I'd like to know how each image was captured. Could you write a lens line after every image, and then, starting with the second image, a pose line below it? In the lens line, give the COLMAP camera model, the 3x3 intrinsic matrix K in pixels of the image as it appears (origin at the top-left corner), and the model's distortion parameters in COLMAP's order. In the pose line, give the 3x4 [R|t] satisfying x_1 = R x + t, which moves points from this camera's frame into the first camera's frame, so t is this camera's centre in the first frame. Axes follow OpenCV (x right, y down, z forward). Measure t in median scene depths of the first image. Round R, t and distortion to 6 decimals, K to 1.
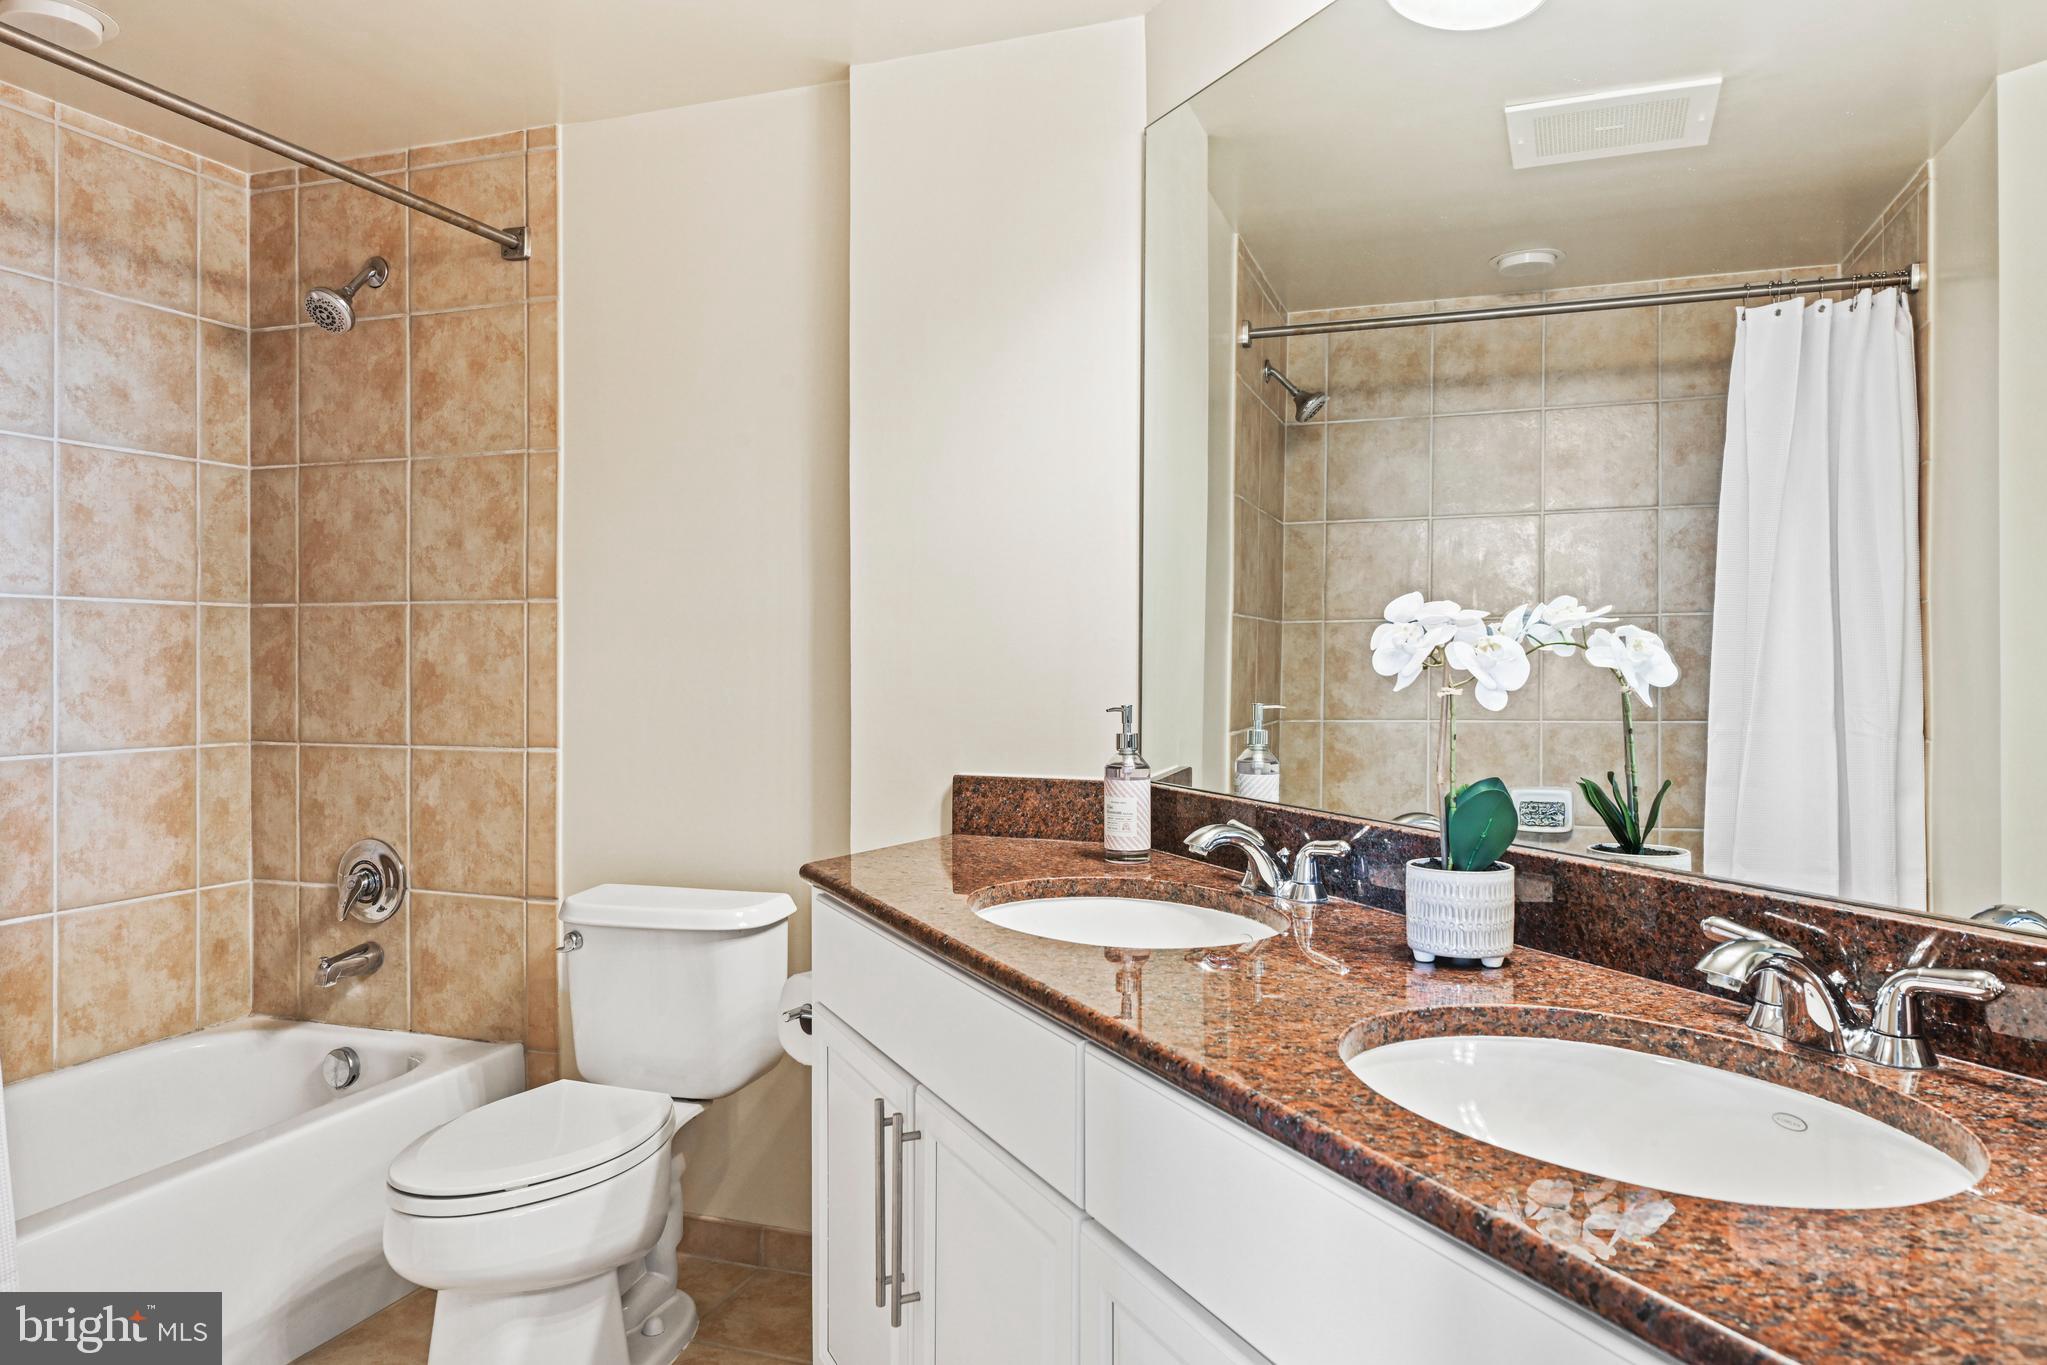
lens RADIAL K [[1406.0, 0, 1024.7], [0, 1406.0, 656.3], [0, 0, 1]] dist [0.000419, -0.000374]
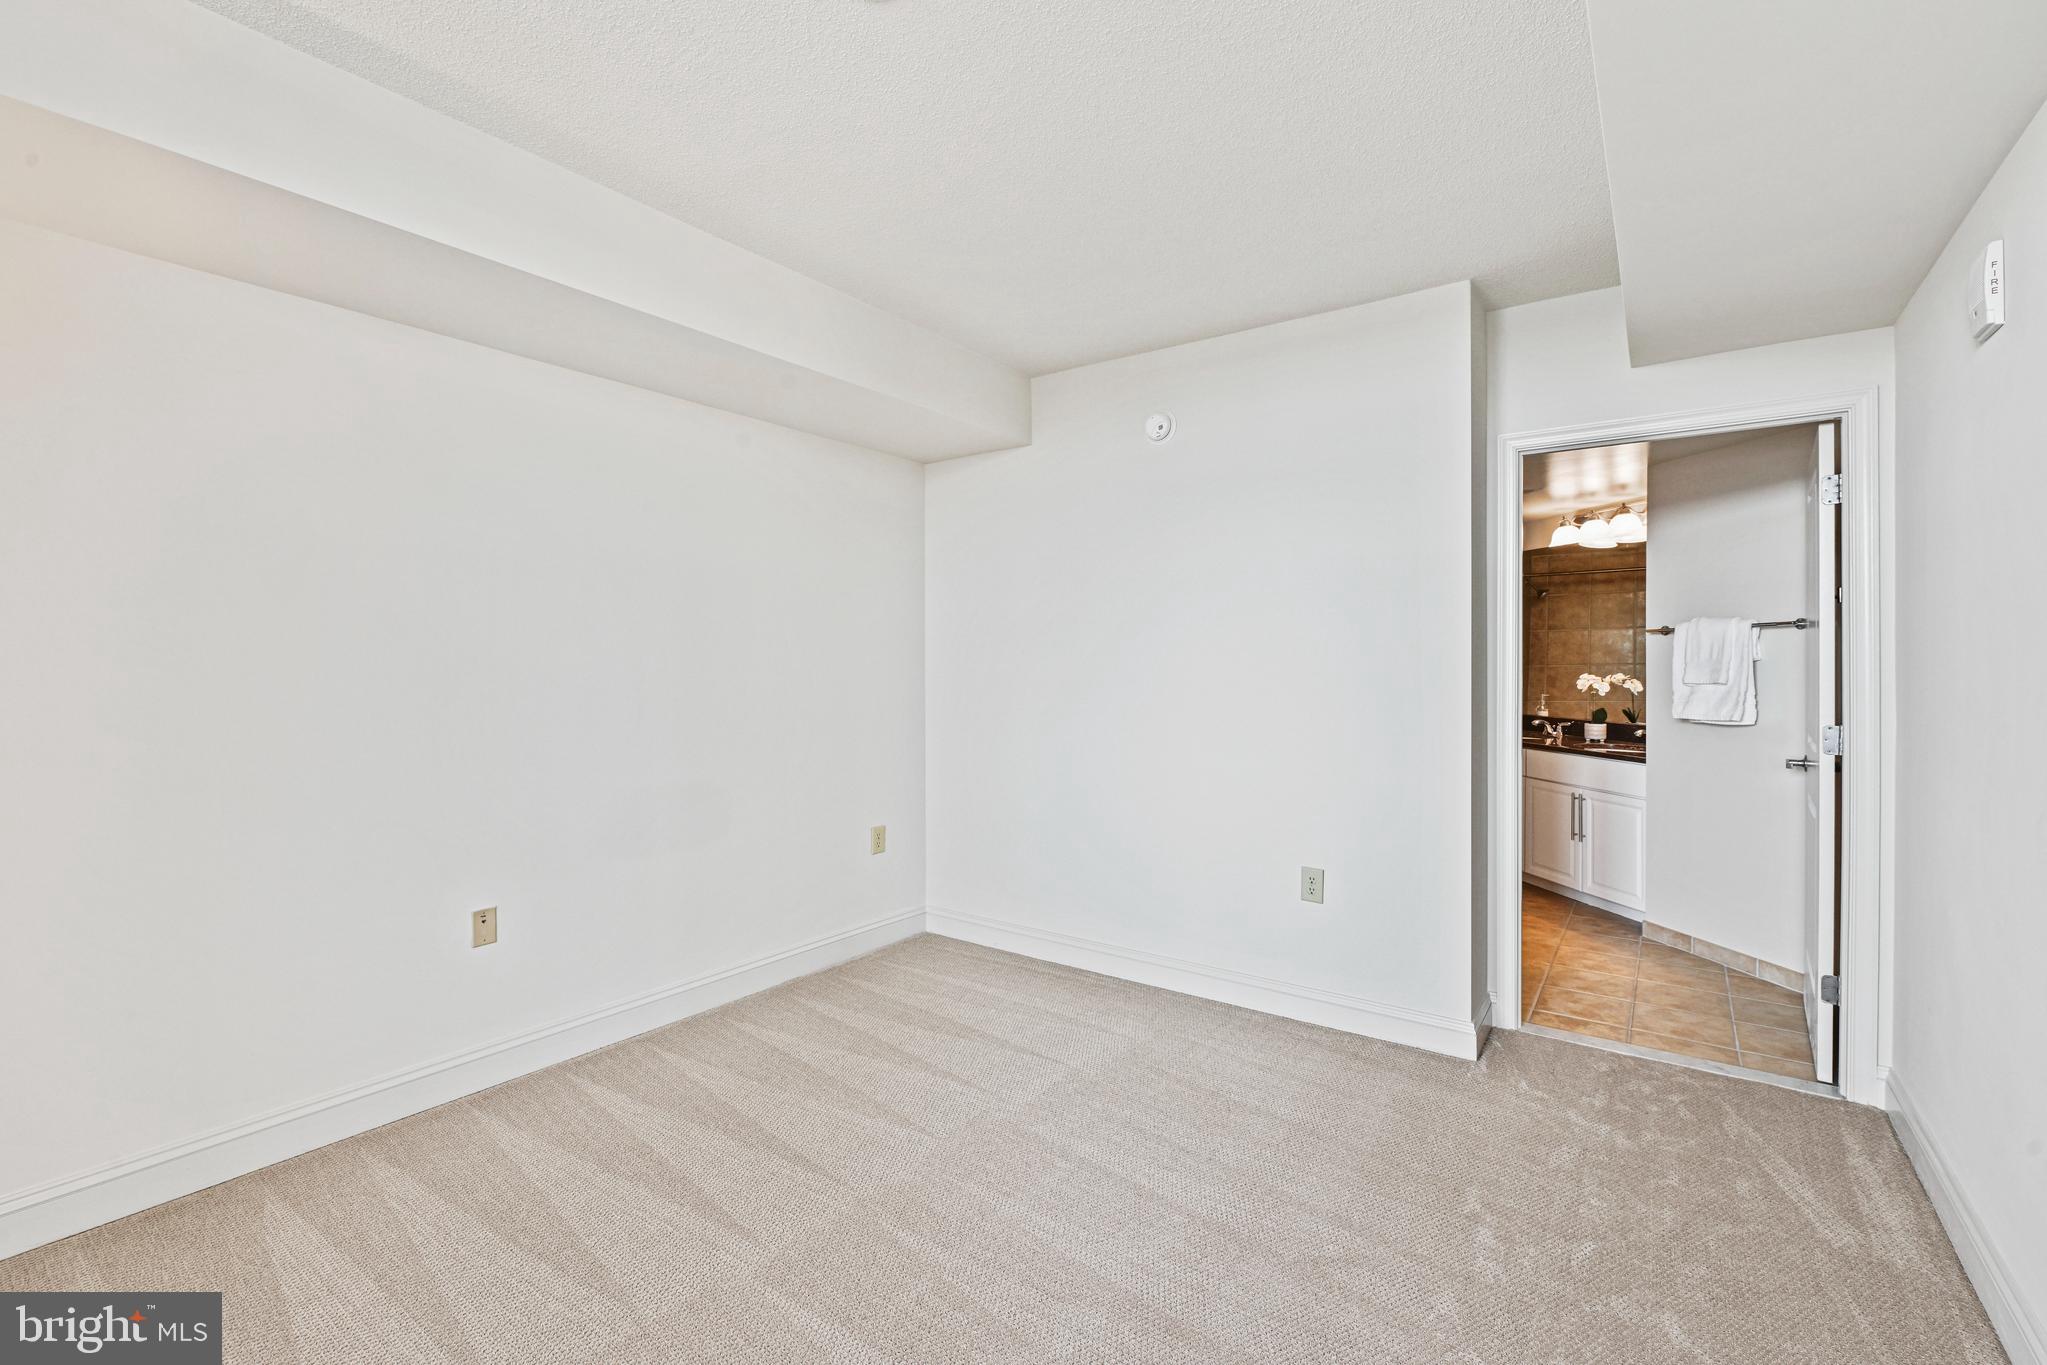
lens RADIAL K [[897.6, 0, 1019.5], [0, 897.6, 679.3], [0, 0, 1]] dist [-0.001612, -0.005072]
pose [[0.959544, -0.000585, -0.281558, -0.372198], [0.004869, 0.999883, 0.014518, -0.037489], [0.281516, -0.015302, 0.959434, -1.288594]]
